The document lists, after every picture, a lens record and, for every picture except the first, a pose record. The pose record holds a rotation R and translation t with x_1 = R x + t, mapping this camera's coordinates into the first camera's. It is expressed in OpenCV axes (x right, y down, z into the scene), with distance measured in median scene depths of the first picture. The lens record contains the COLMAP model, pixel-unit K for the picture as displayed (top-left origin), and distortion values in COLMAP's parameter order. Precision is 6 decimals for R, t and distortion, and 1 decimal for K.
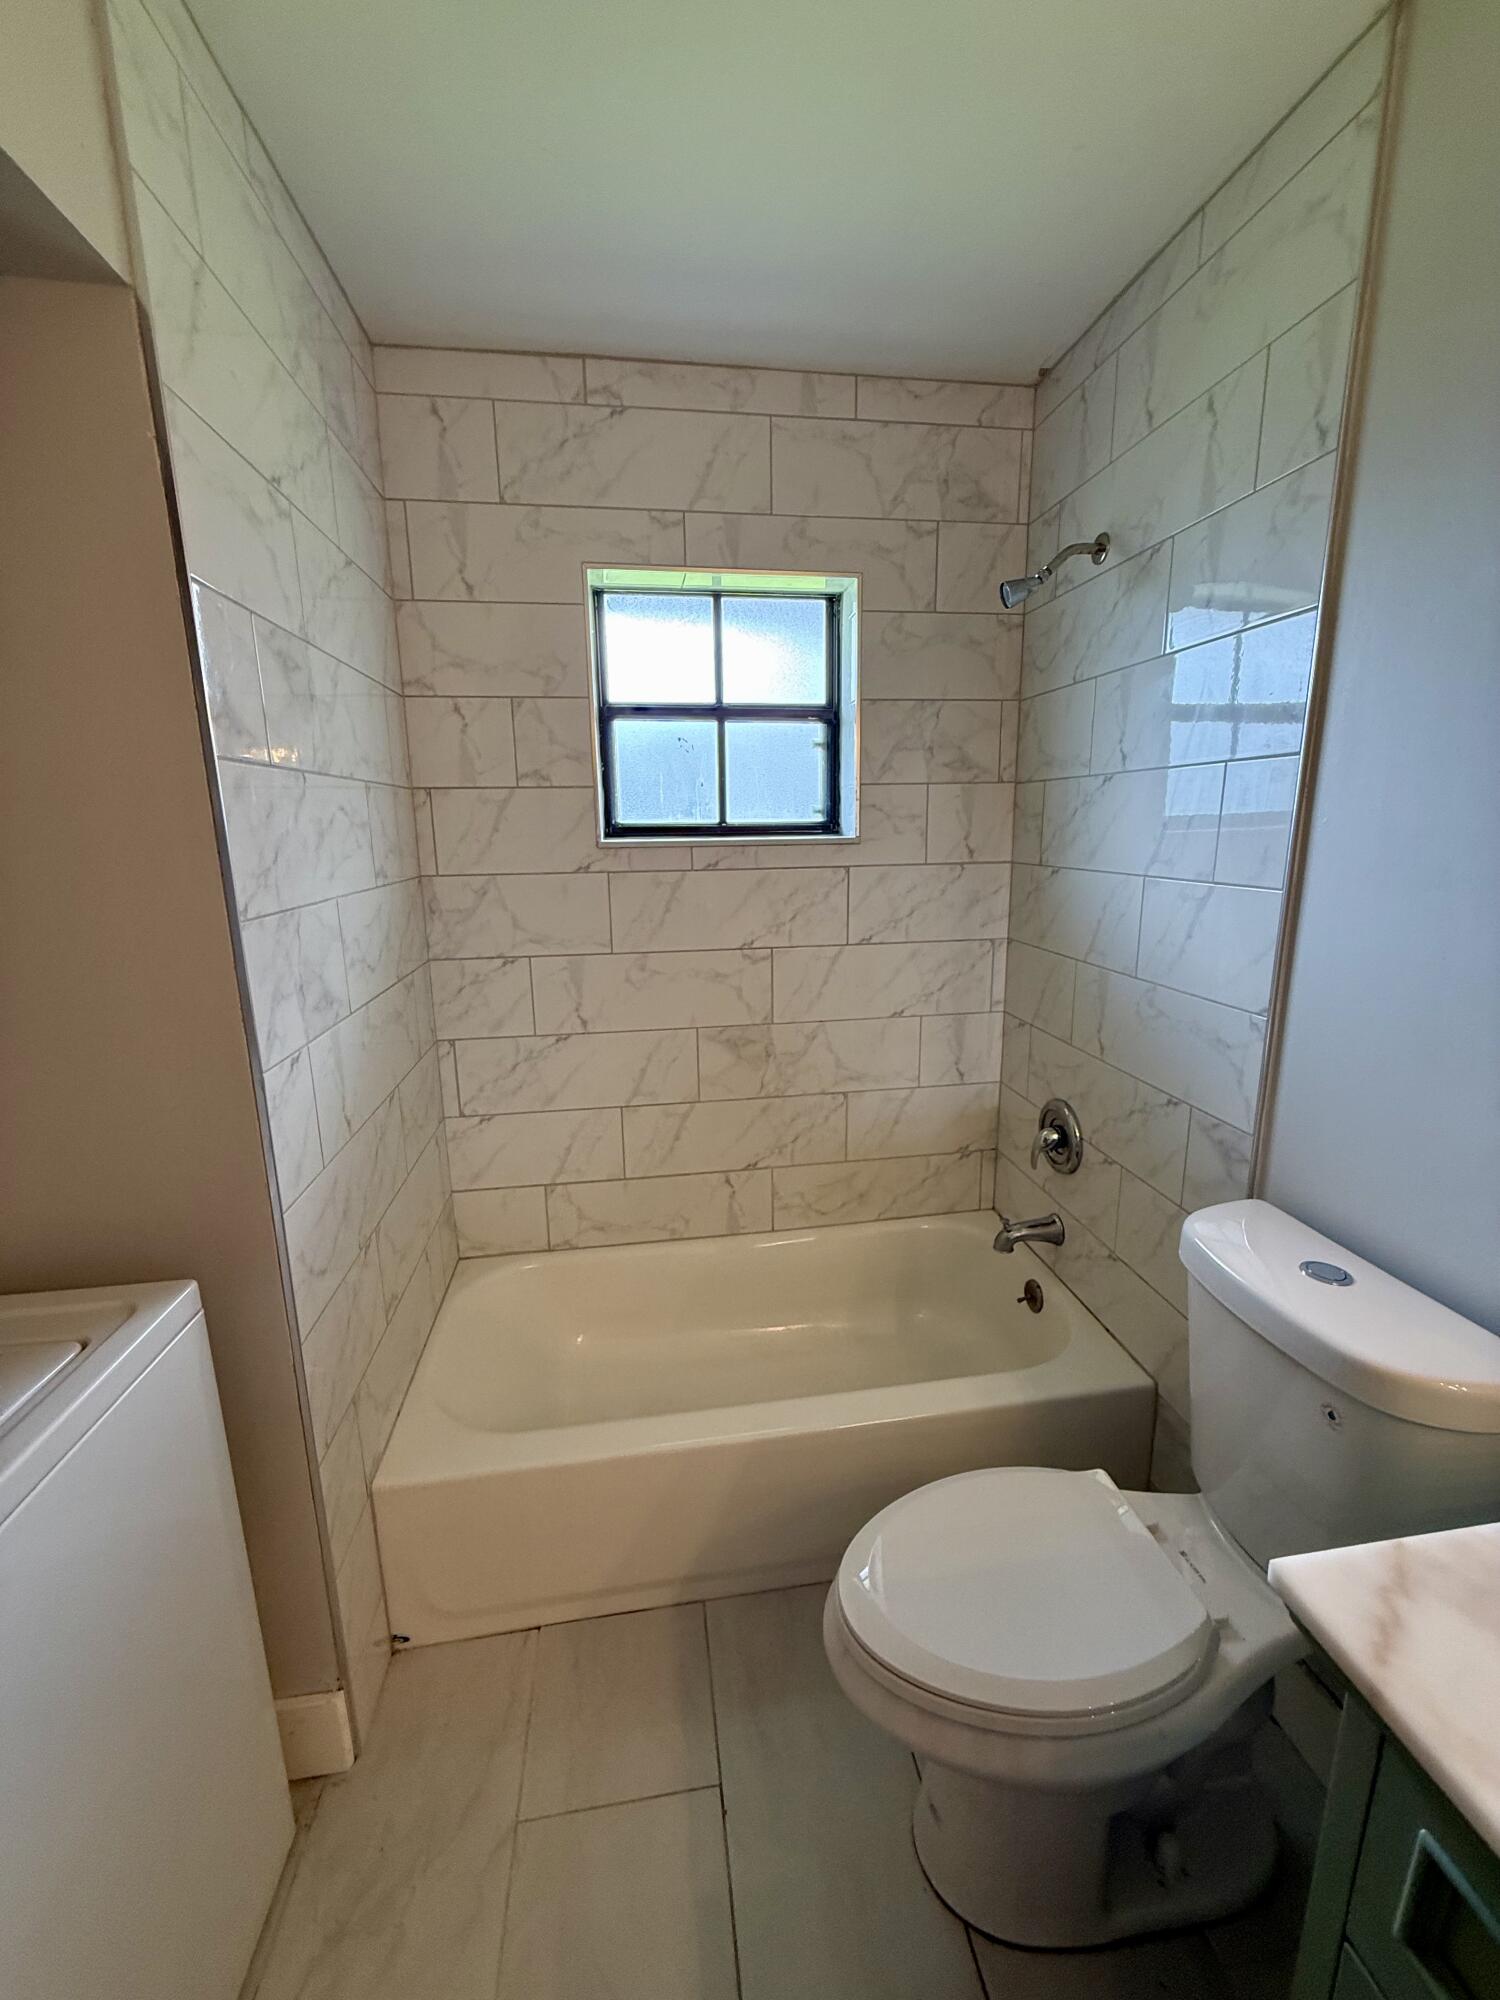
lens RADIAL K [[797.1, 0, 750.0], [0, 797.1, 1000.0], [0, 0, 1]] dist [0.003164, 0.000129]
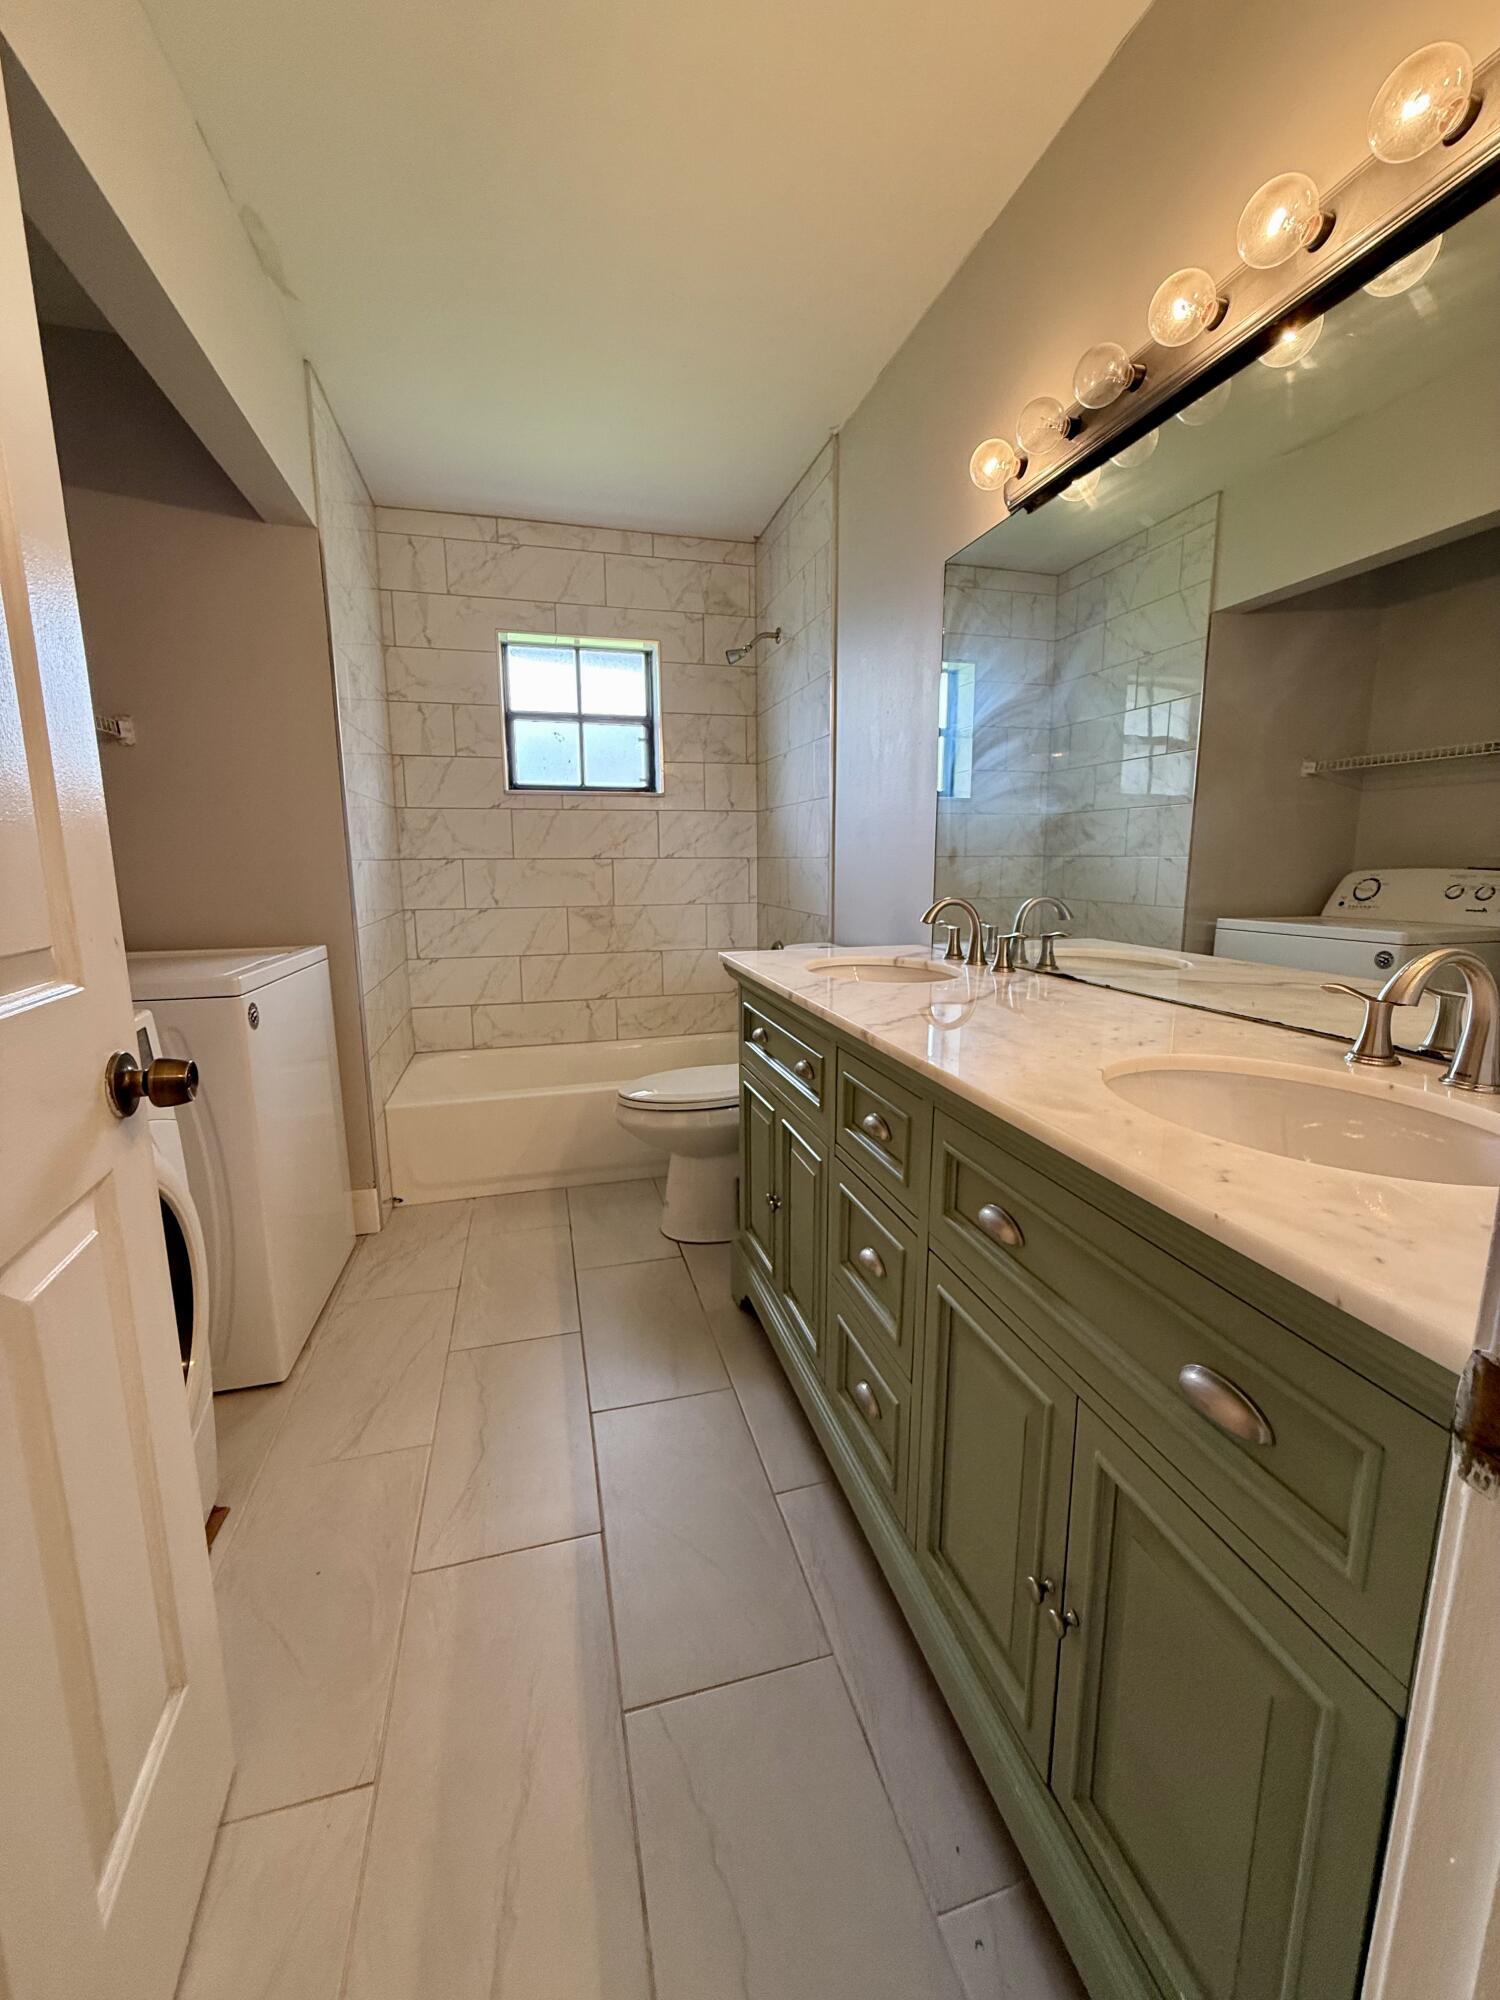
lens RADIAL K [[792.6, 0, 750.0], [0, 792.6, 1000.0], [0, 0, 1]] dist [-0.002693, 0.000313]
pose [[0.993108, -0.010374, 0.116743, 0.117975], [0.014985, 0.999139, -0.038689, 0.302169], [-0.116241, 0.040172, 0.992408, -0.671143]]
